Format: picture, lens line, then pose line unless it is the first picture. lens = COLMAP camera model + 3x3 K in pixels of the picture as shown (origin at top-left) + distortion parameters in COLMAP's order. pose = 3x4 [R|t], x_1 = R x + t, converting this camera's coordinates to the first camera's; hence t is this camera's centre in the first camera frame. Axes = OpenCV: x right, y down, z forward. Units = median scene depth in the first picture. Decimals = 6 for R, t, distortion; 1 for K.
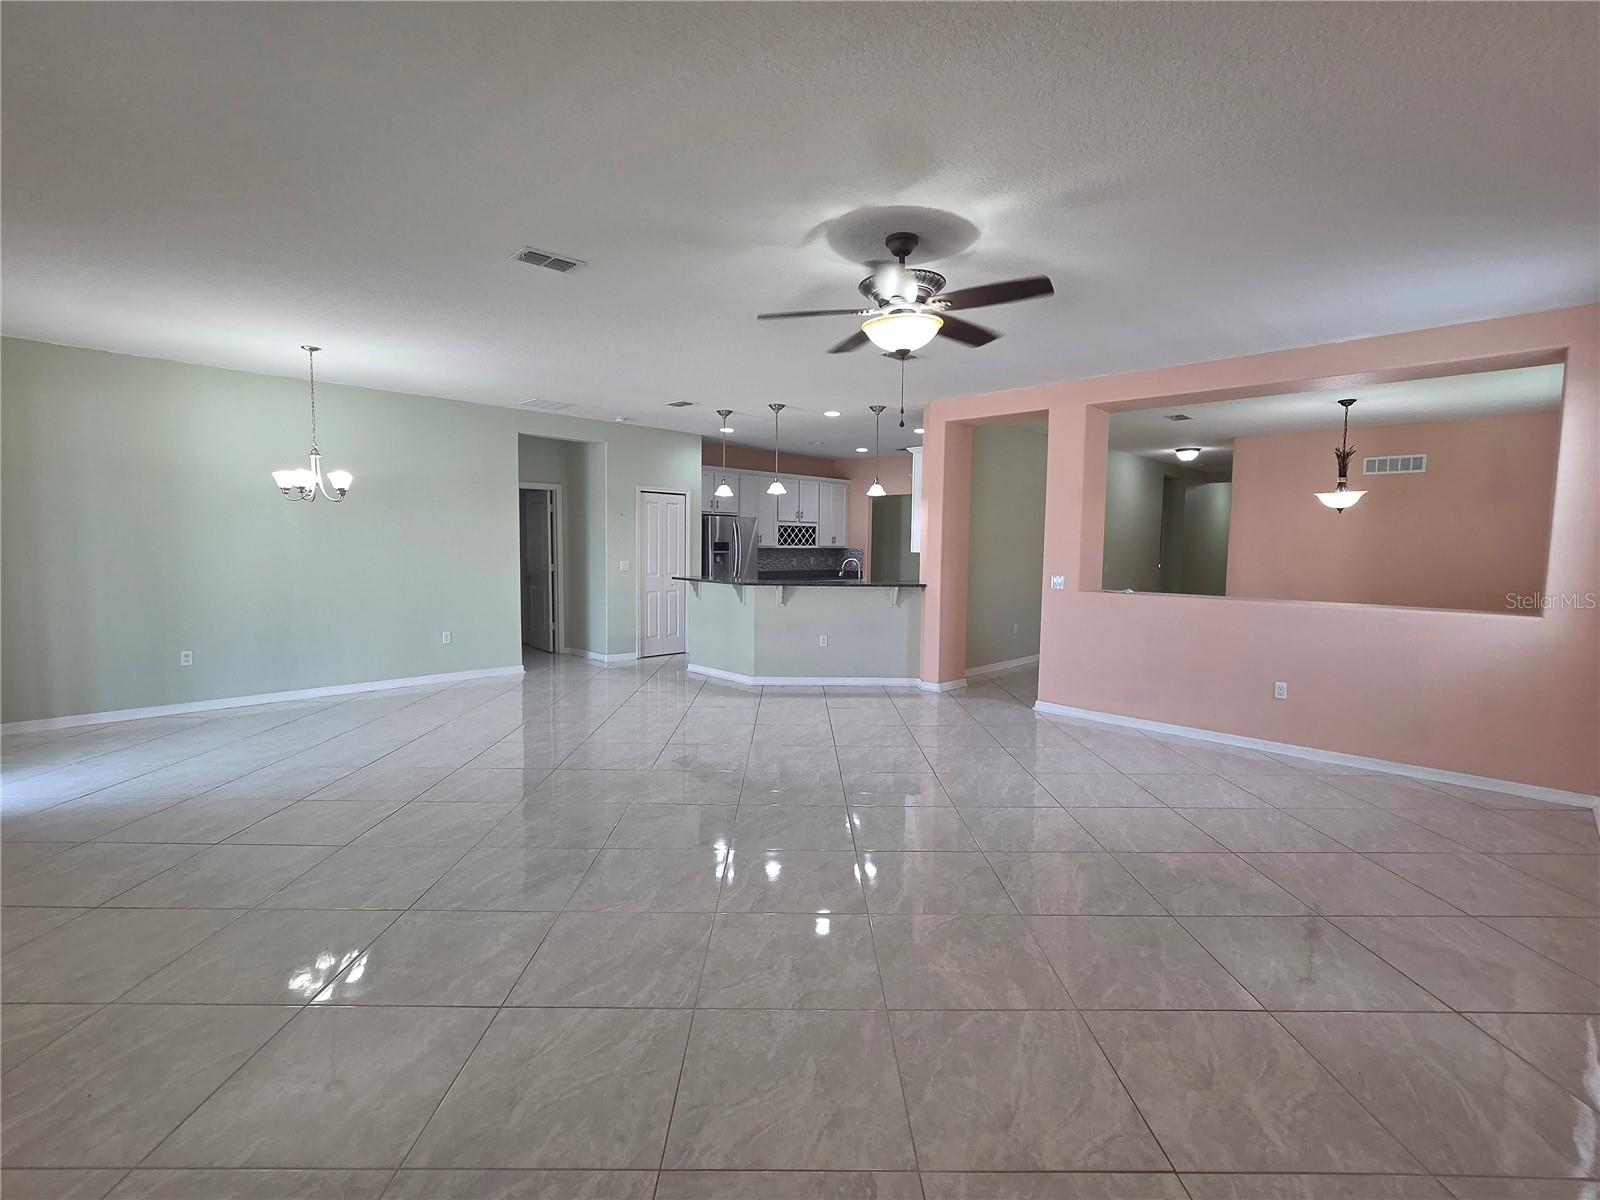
lens RADIAL K [[745.2, 0, 806.3], [0, 745.2, 601.2], [0, 0, 1]] dist [0.003415, -0.000080]
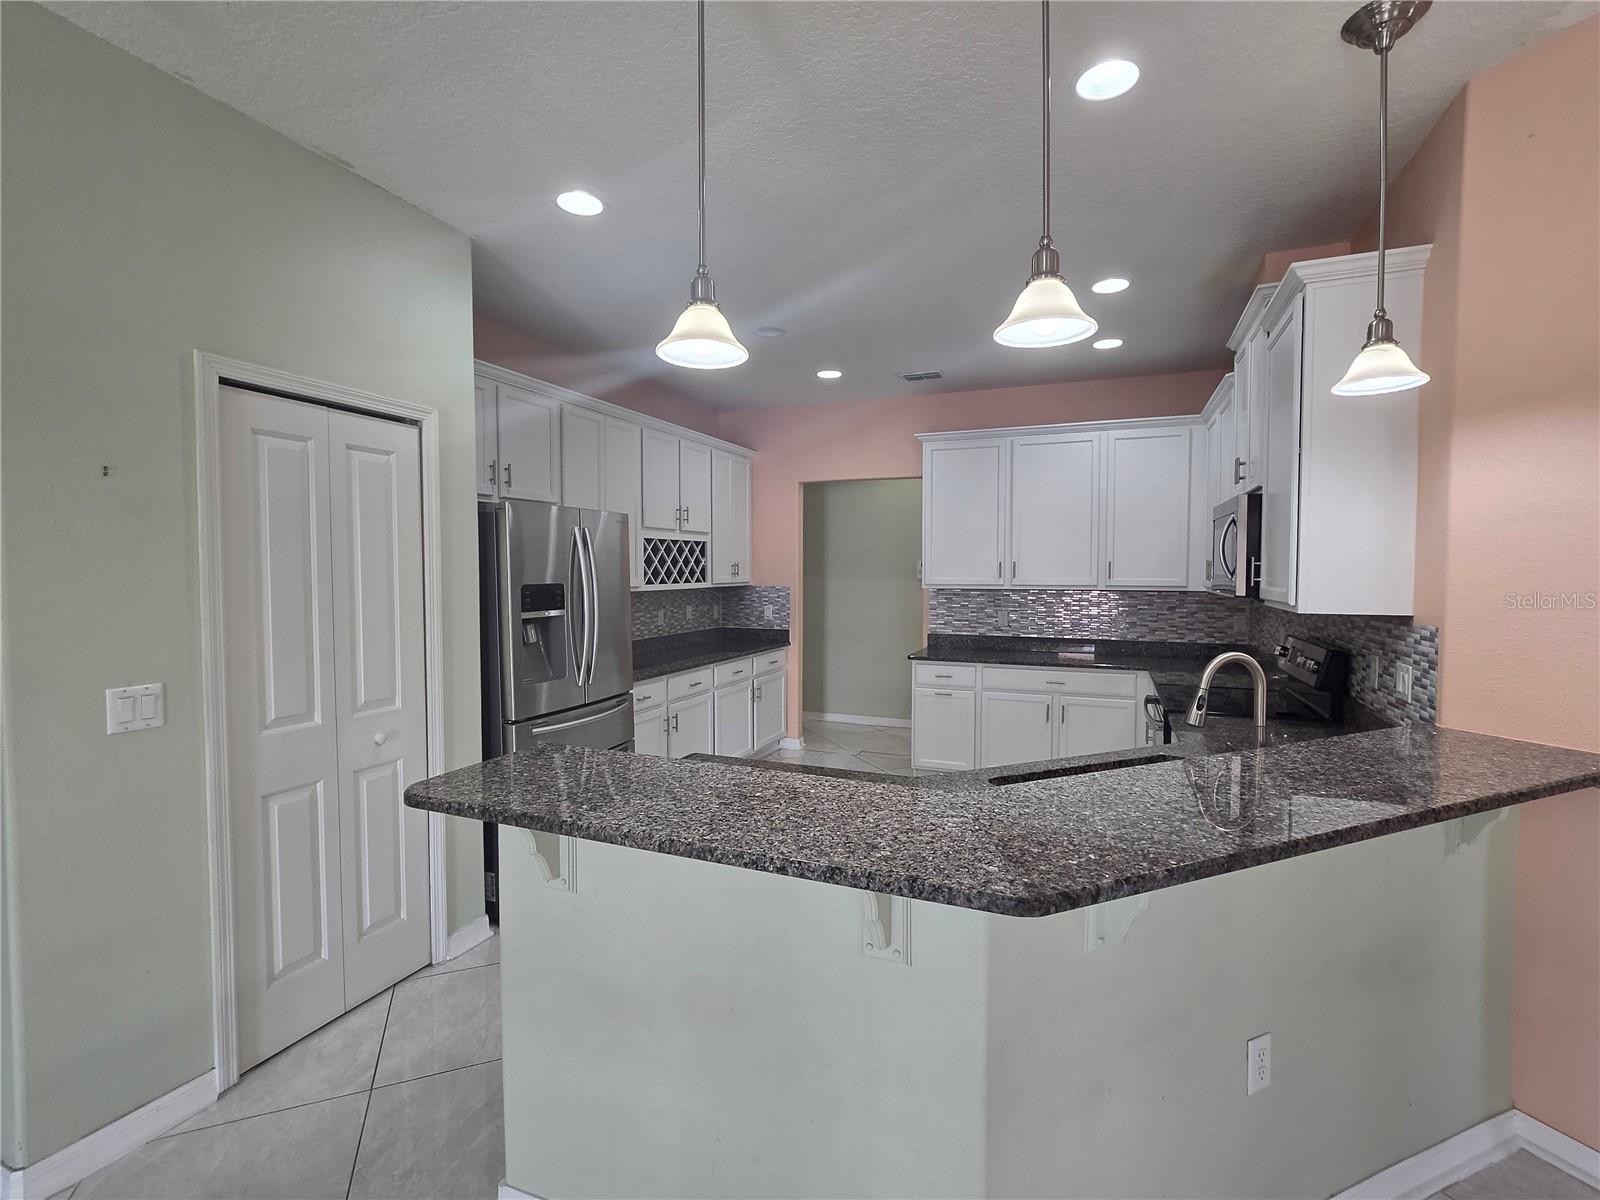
lens RADIAL K [[745.2, 0, 806.3], [0, 745.2, 601.2], [0, 0, 1]] dist [0.003415, -0.000080]
pose [[0.924799, -0.029434, 0.379317, -0.112239], [0.041524, 0.998856, -0.023732, -0.050921], [-0.378184, 0.037698, 0.924962, 0.562745]]
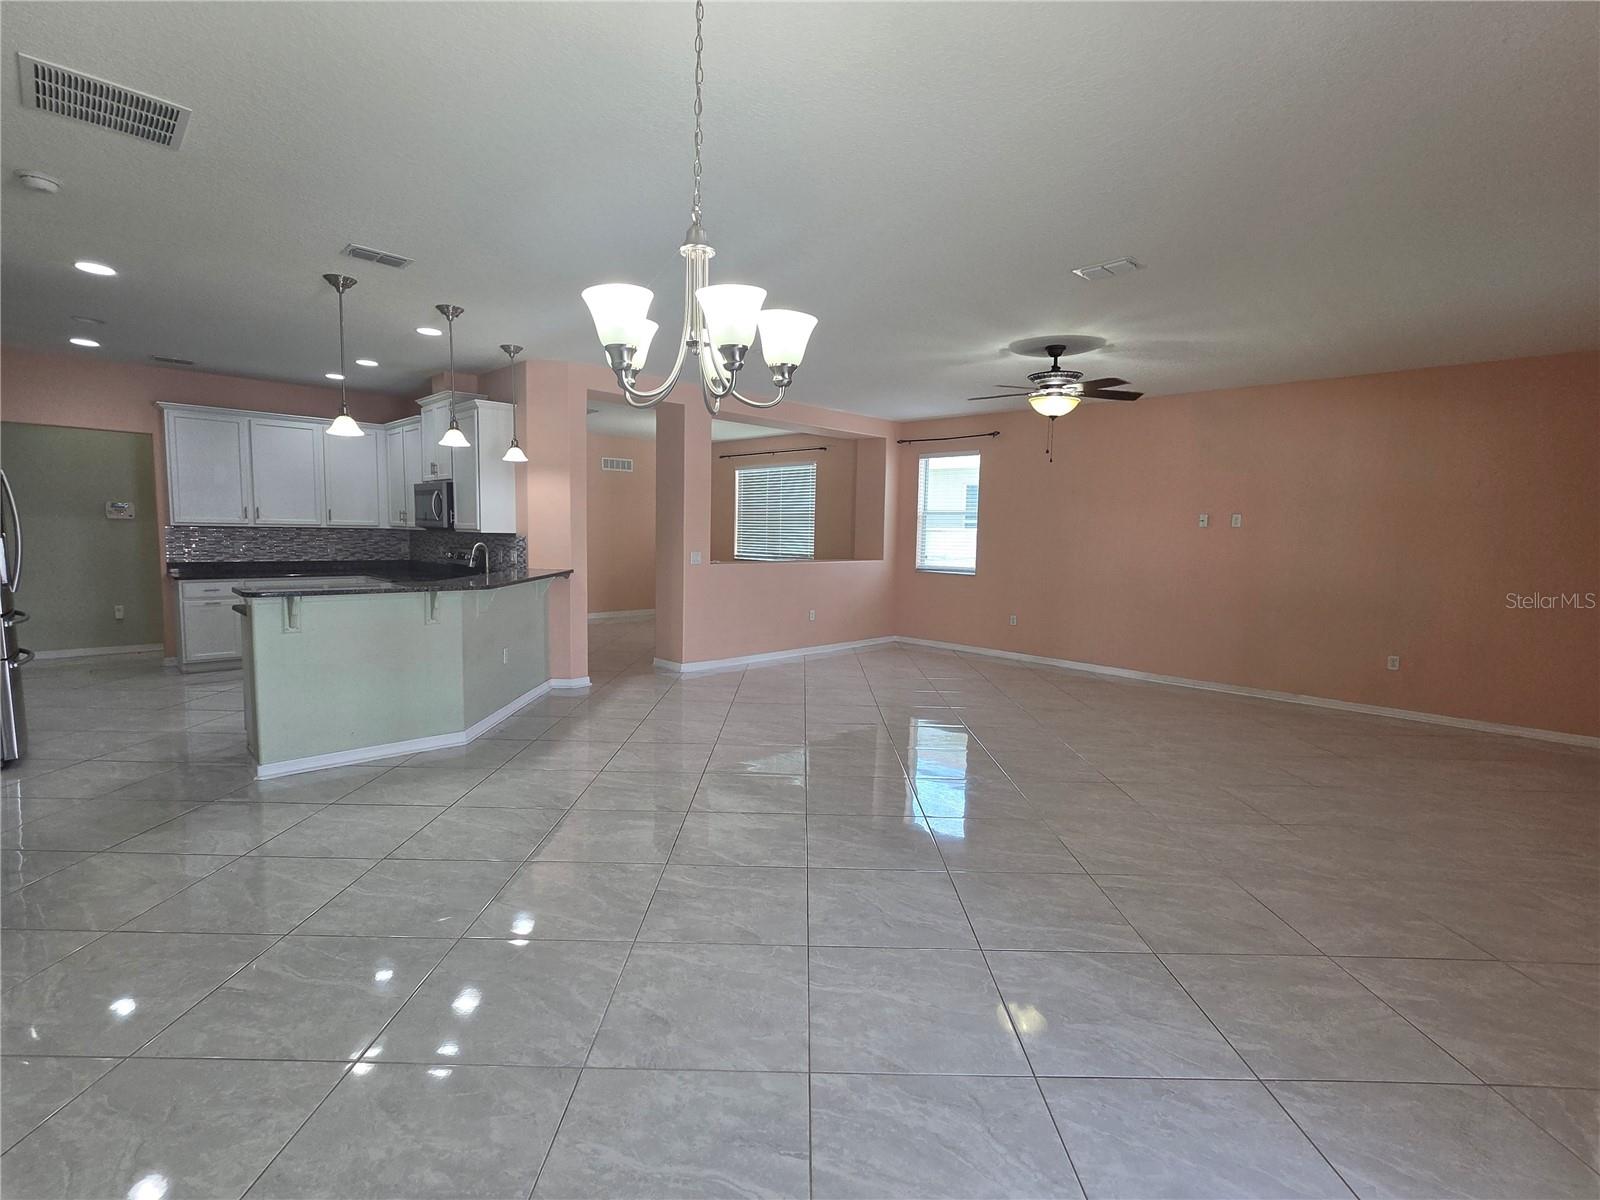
lens RADIAL K [[745.2, 0, 806.3], [0, 745.2, 601.2], [0, 0, 1]] dist [0.003415, -0.000080]
pose [[0.010452, -0.108104, 0.994085, -0.463707], [0.058013, 0.992530, 0.107325, -0.041504], [-0.998261, 0.056548, 0.016646, 0.455975]]
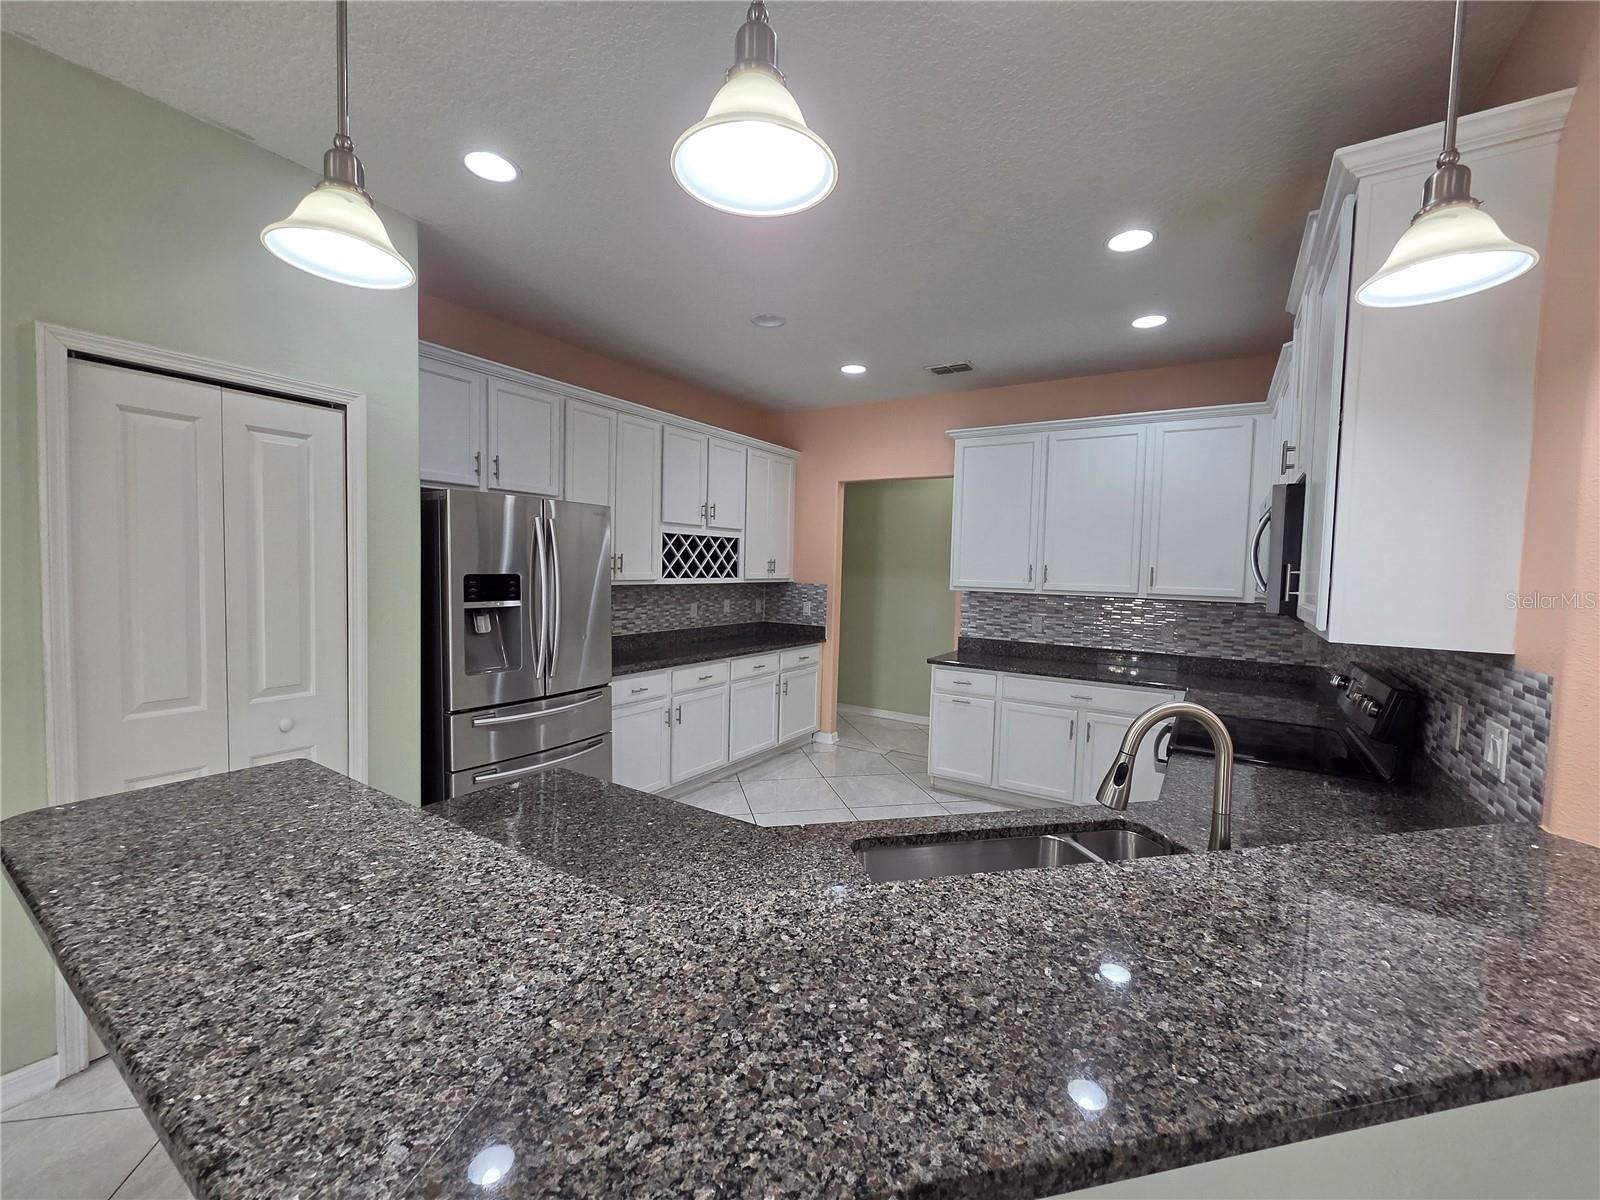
lens RADIAL K [[654.0, 0, 803.1], [0, 654.0, 601.6], [0, 0, 1]] dist [-0.002061, 0.003392]
pose [[0.978396, 0.000953, 0.206738, -0.035460], [0.003059, 0.999813, -0.019086, -0.052857], [-0.206717, 0.019306, 0.978210, 0.597232]]
